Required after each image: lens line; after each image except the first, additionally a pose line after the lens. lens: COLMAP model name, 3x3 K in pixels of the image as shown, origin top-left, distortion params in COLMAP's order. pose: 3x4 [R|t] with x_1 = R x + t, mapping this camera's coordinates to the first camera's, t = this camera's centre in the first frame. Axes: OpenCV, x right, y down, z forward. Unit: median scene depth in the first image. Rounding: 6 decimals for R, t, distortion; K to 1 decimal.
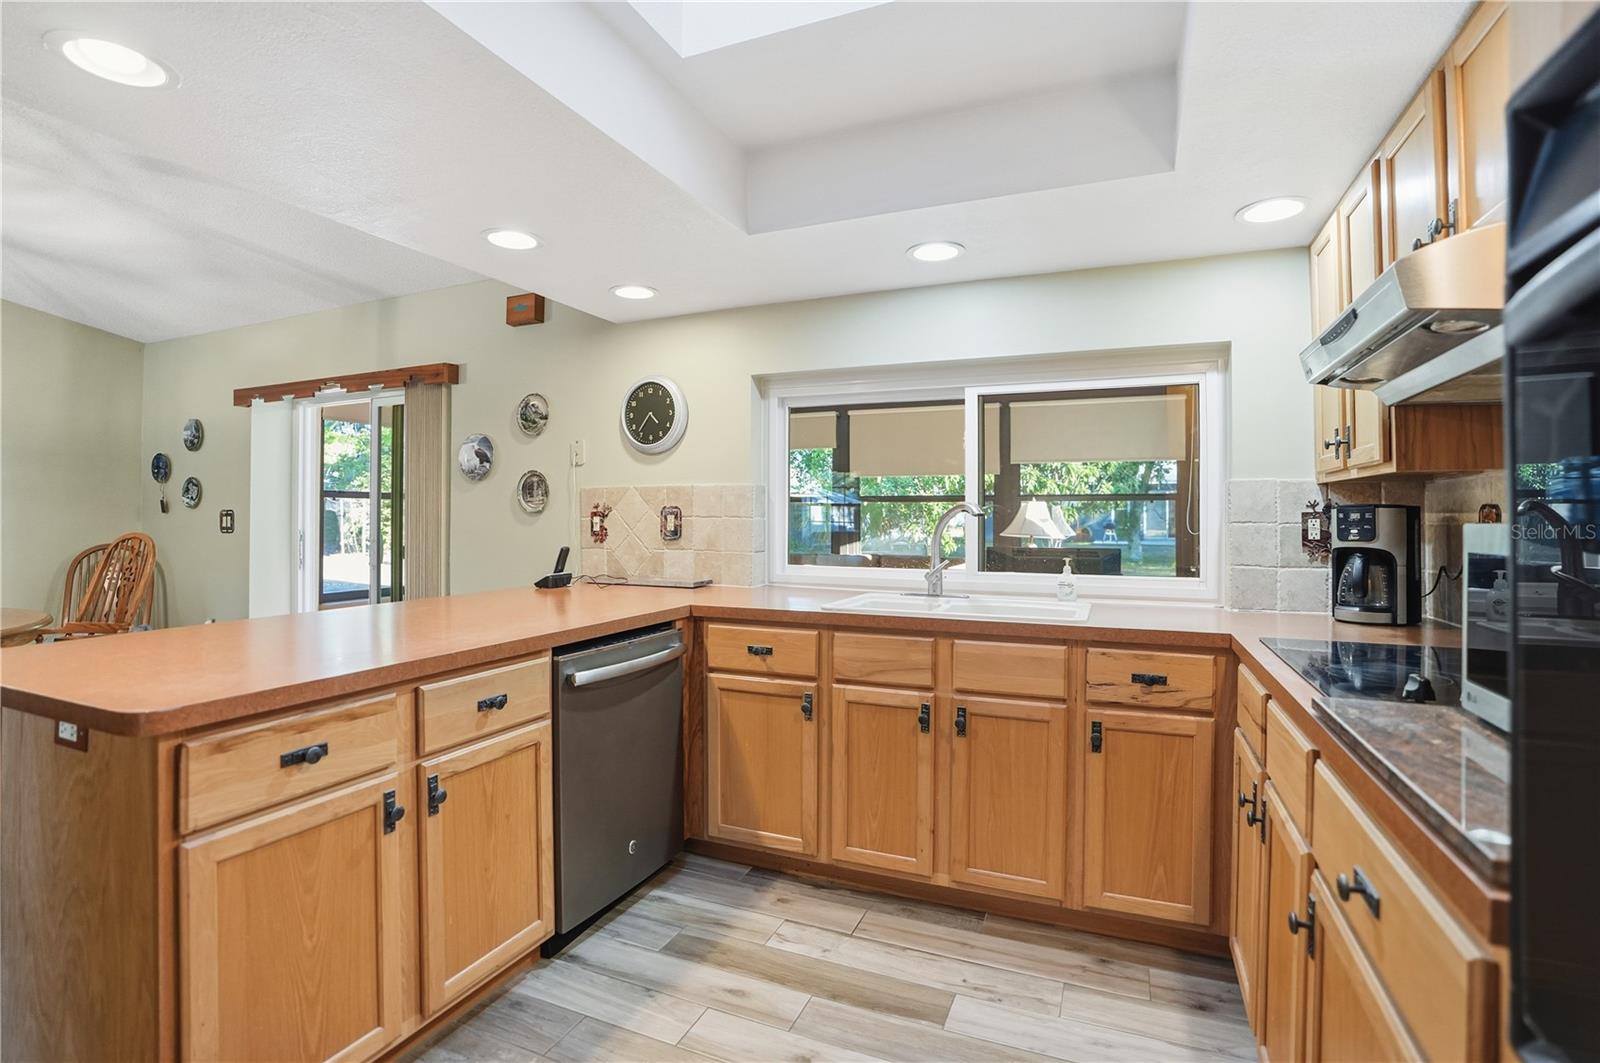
lens RADIAL K [[755.8, 0, 800.0], [0, 755.8, 531.5], [0, 0, 1]] dist [-0.051491, 0.001199]
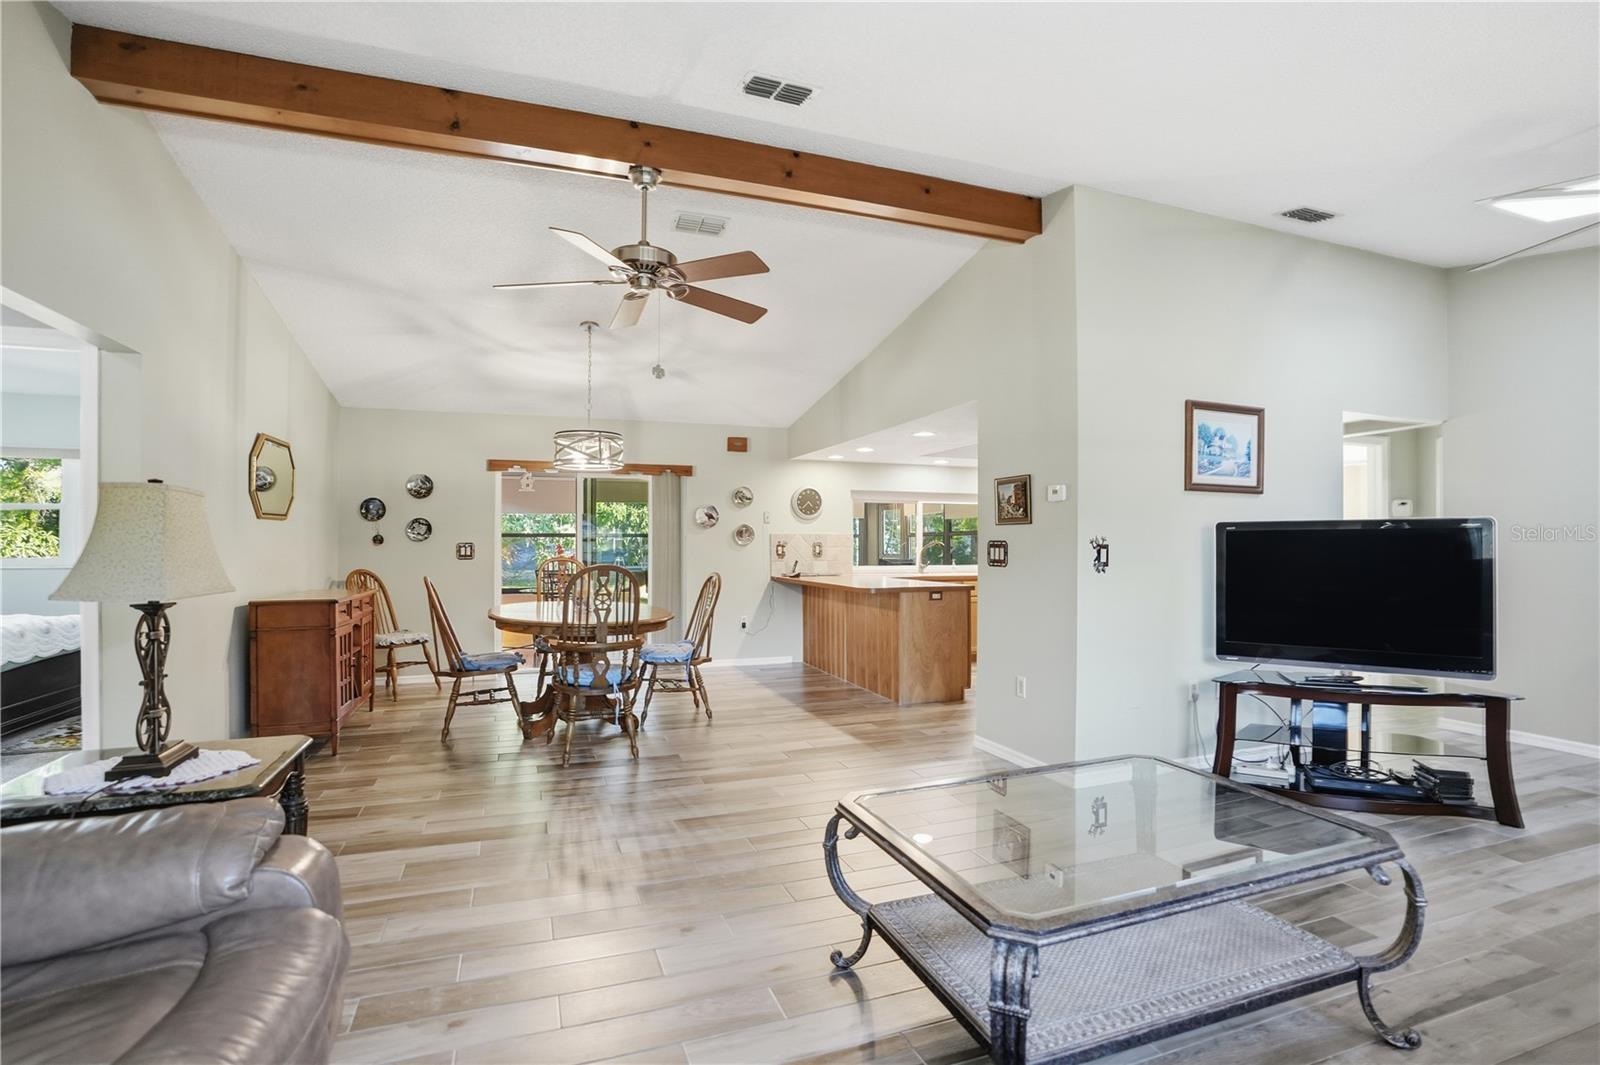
lens RADIAL K [[755.8, 0, 800.0], [0, 755.8, 532.5], [0, 0, 1]] dist [-0.051491, 0.001199]
pose [[0.720910, 0.008830, 0.692973, -2.056615], [0.018394, 0.999323, -0.031869, 0.012003], [-0.692785, 0.035721, 0.720259, -0.728165]]
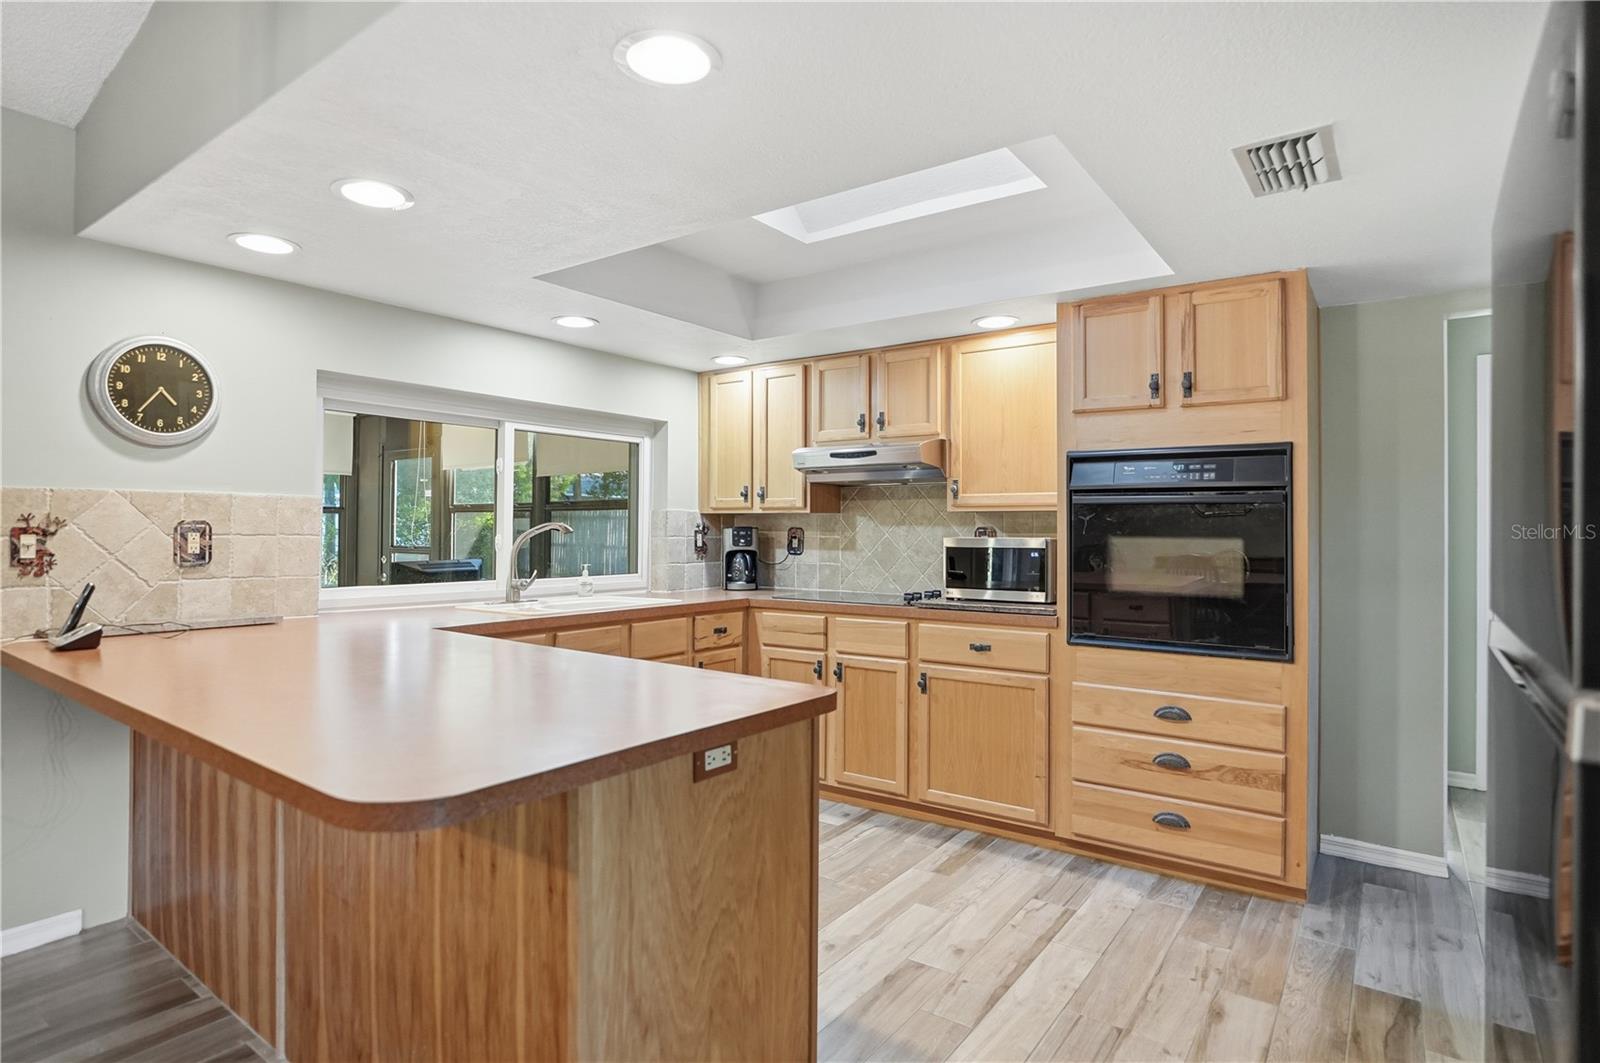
lens RADIAL K [[845.0, 0, 800.0], [0, 845.0, 531.5], [0, 0, 1]] dist [-0.005477, -0.000511]
pose [[0.226715, -0.002241, 0.973959, -0.936929], [0.015996, 0.999871, -0.001423, -0.013622], [-0.973830, 0.015902, 0.226722, 0.268521]]
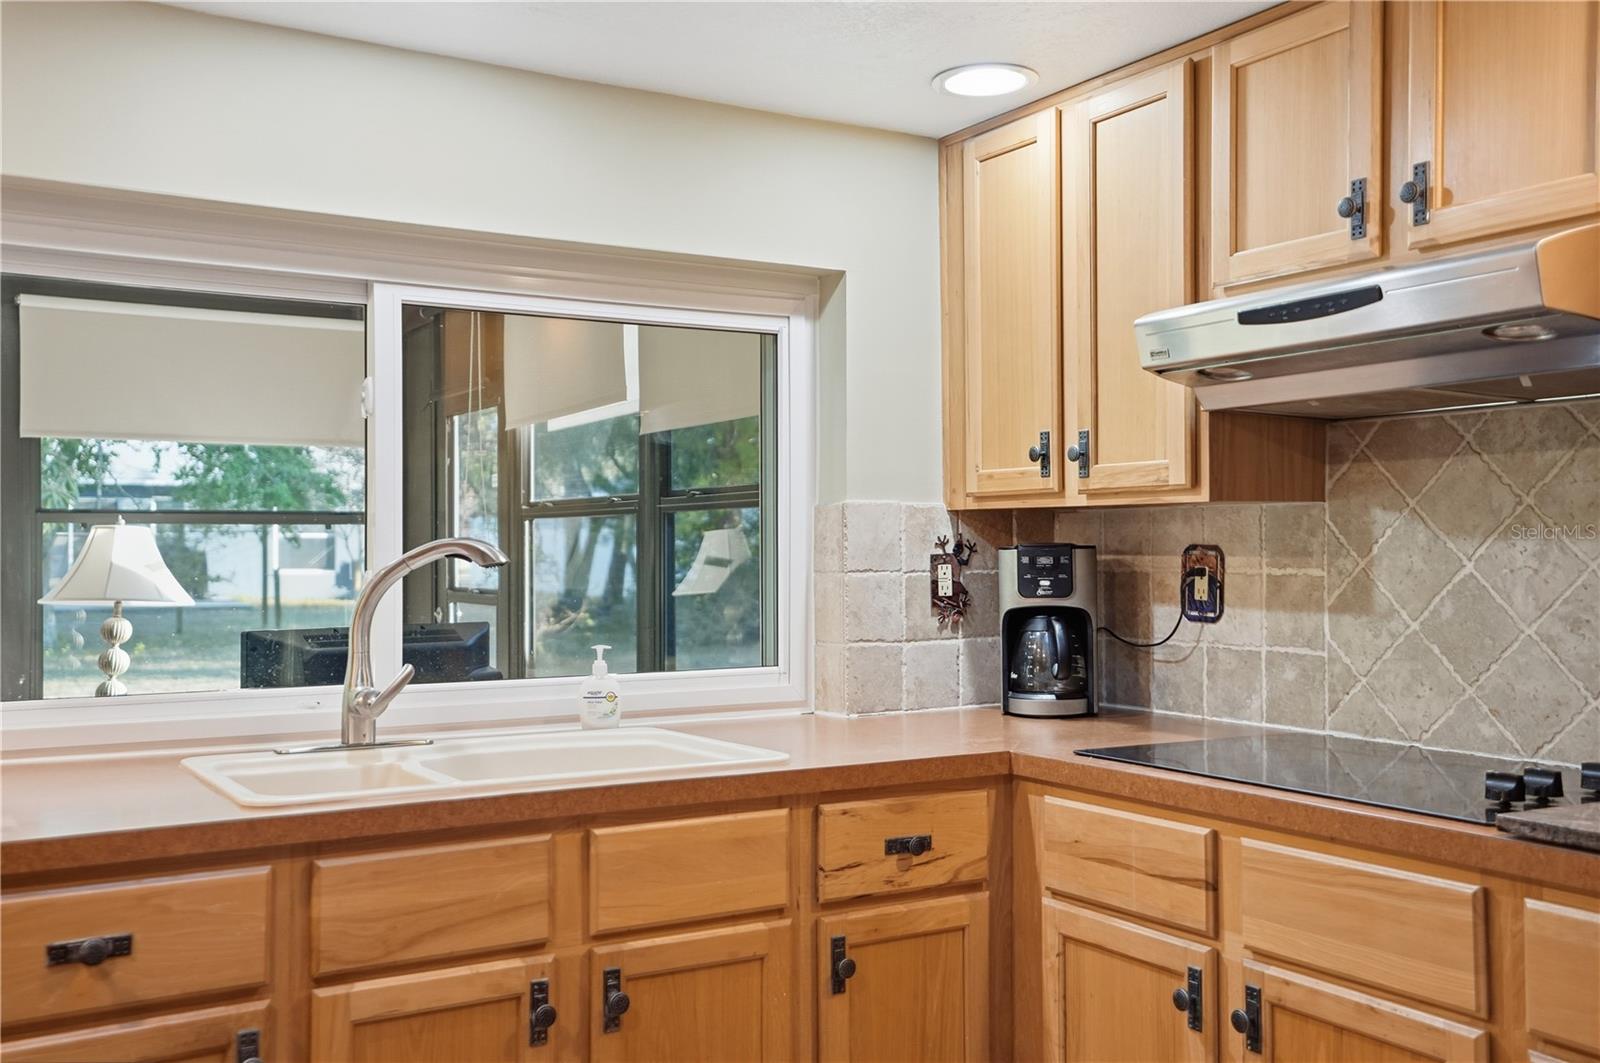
lens RADIAL K [[1540.4, 0, 797.5], [0, 1540.4, 549.2], [0, 0, 1]] dist [0.094690, -0.001735]
pose [[0.597275, -0.004167, 0.802026, -0.384322], [0.020574, 0.999737, -0.010127, -0.015766], [-0.801773, 0.022550, 0.597203, 0.236246]]
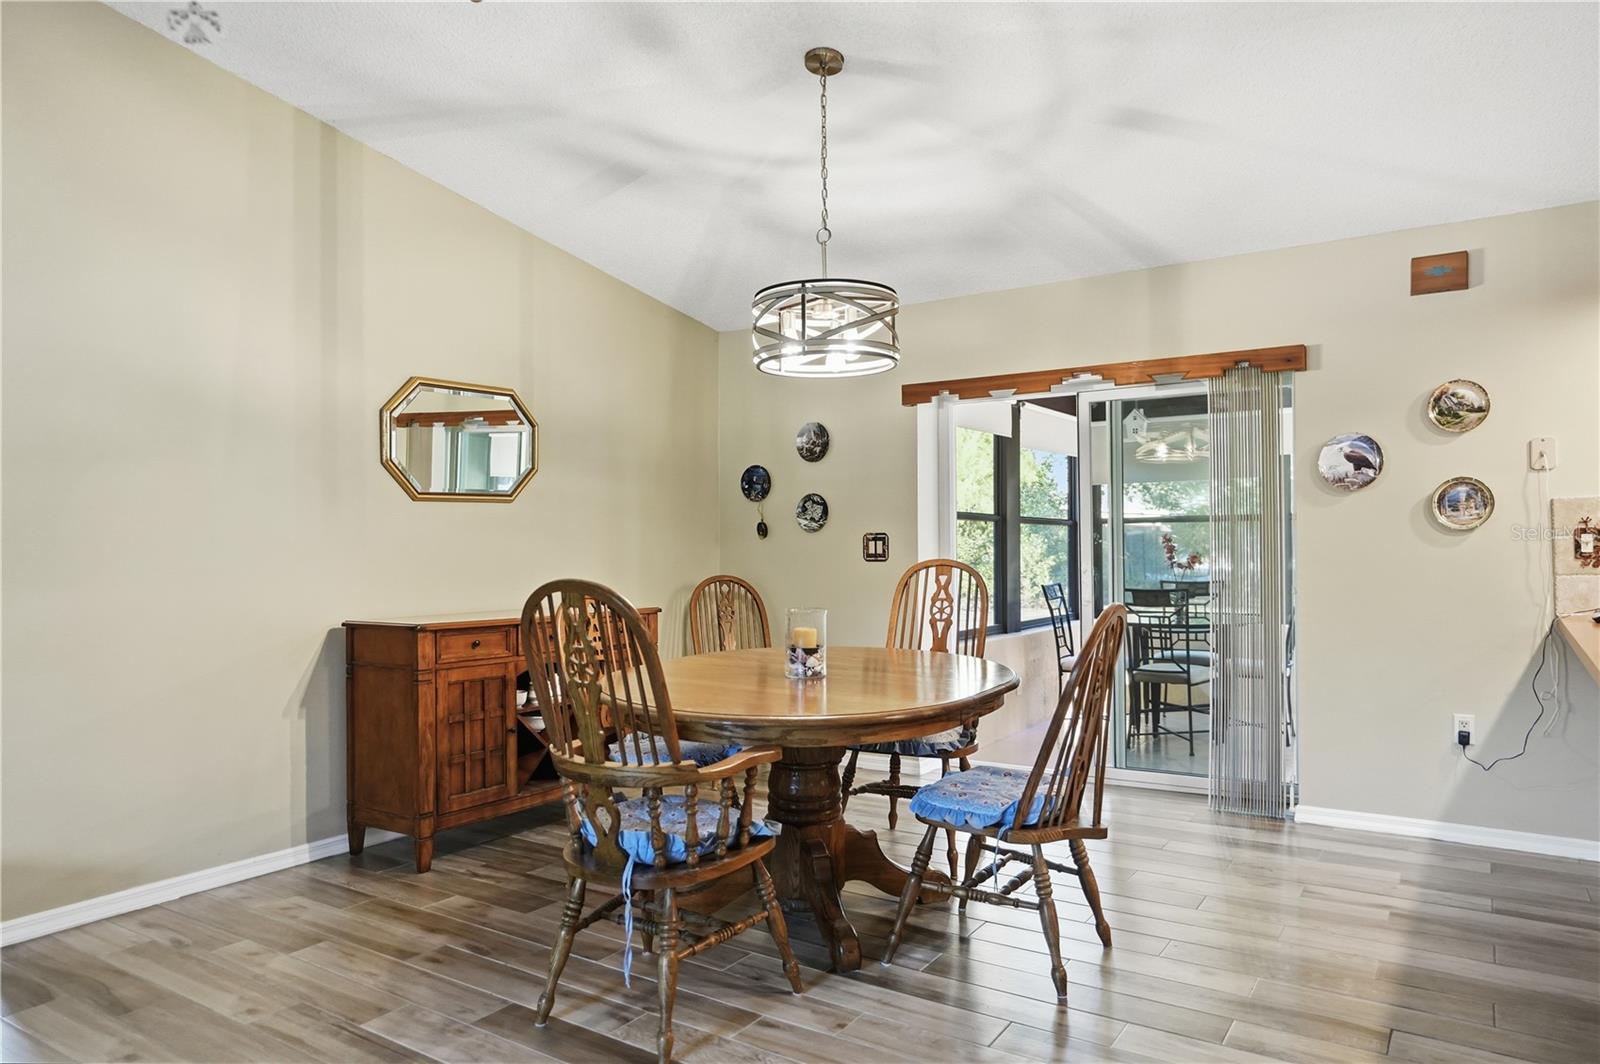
lens RADIAL K [[1056.0, 0, 800.0], [0, 1056.0, 532.0], [0, 0, 1]] dist [0.001744, -0.000122]
pose [[0.984820, -0.011784, -0.173177, -1.040852], [0.006563, 0.999507, -0.030691, 0.007428], [0.173453, 0.029089, 0.984412, -0.262802]]
